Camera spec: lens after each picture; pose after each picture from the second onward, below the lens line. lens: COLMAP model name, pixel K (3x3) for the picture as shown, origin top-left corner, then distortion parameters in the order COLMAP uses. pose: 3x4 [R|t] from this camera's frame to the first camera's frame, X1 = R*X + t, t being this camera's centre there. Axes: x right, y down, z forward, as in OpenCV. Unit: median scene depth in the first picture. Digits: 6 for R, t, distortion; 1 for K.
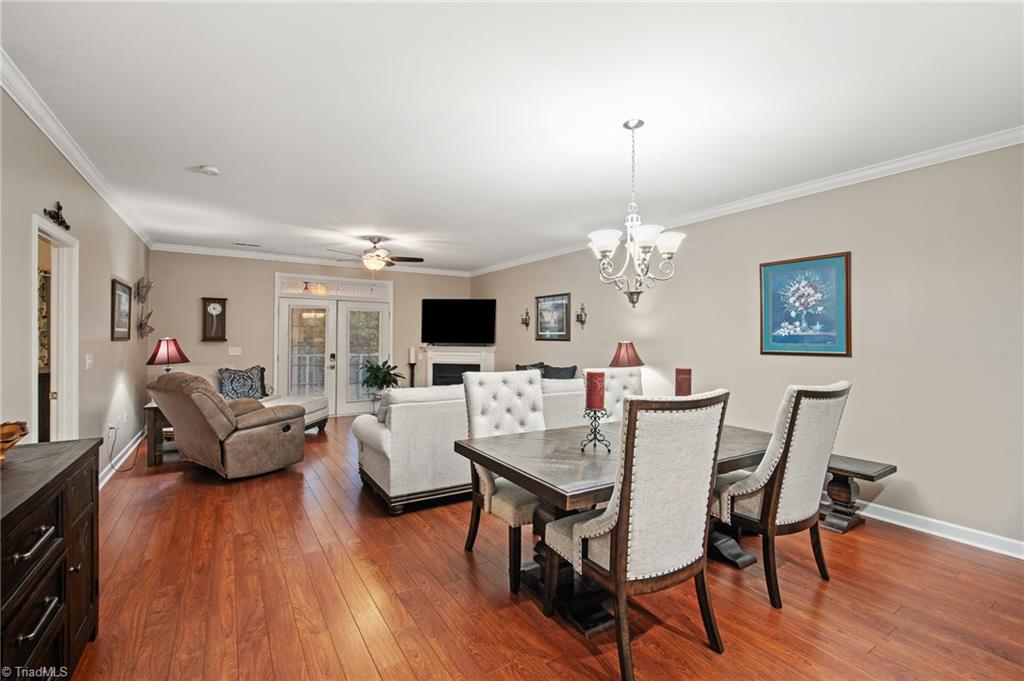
lens RADIAL K [[454.8, 0, 512.0], [0, 454.8, 340.5], [0, 0, 1]] dist [-0.001616, -0.000193]
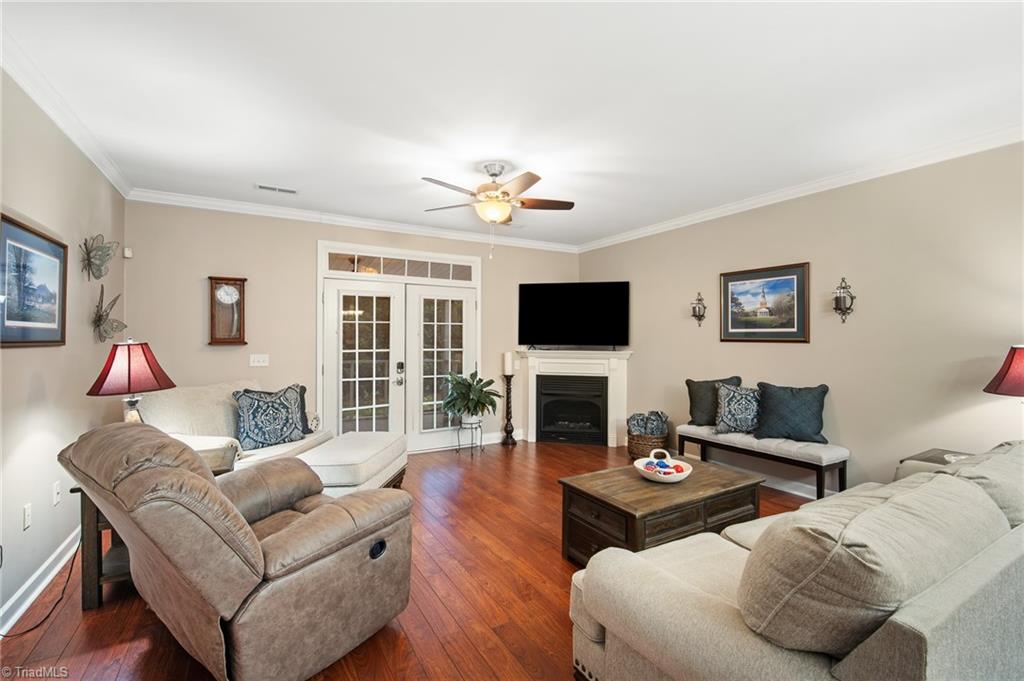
lens RADIAL K [[448.5, 0, 512.0], [0, 448.5, 340.5], [0, 0, 1]] dist [-0.002570, -0.000320]
pose [[0.999482, -0.004095, -0.031916, -0.241801], [0.004112, 0.999991, 0.000471, -0.003792], [0.031914, -0.000602, 0.999490, 0.394232]]
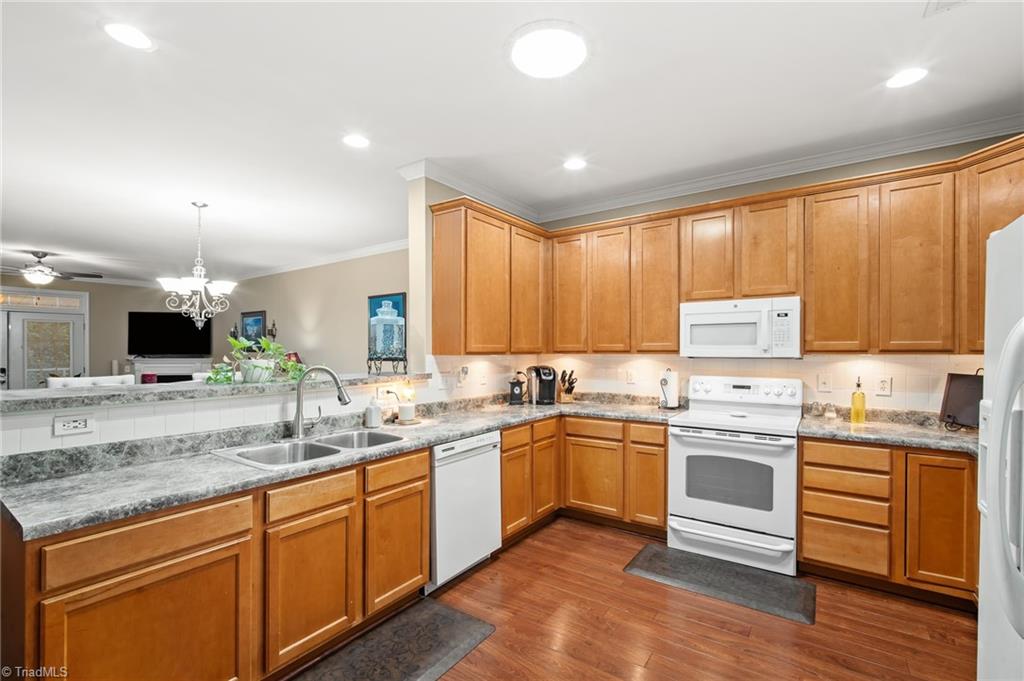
lens RADIAL K [[450.9, 0, 512.0], [0, 450.9, 352.3], [0, 0, 1]] dist [-0.001329, -0.000116]
pose [[0.926608, -0.011169, 0.375863, 0.274214], [0.009291, 0.999934, 0.006809, 0.000468], [-0.375914, -0.002817, 0.926650, -0.305241]]
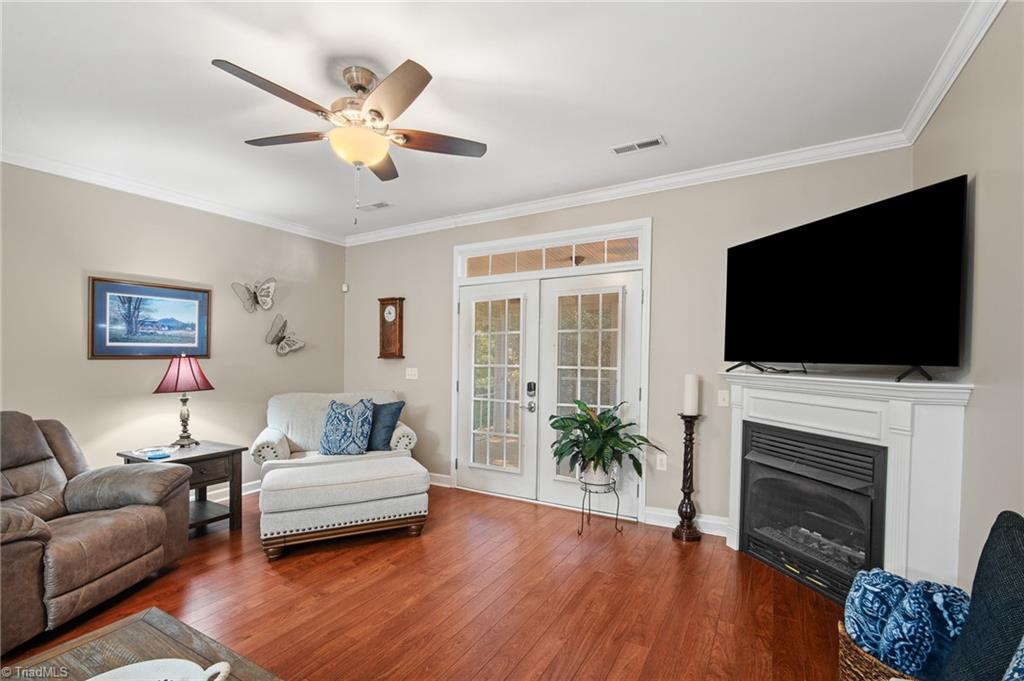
lens RADIAL K [[459.7, 0, 515.3], [0, 459.7, 364.9], [0, 0, 1]] dist [-0.000293, -0.000044]
pose [[0.472488, 0.011994, -0.881256, 0.075597], [0.004963, 0.999855, 0.016269, -0.000136], [0.881323, -0.012061, 0.472360, 0.858225]]
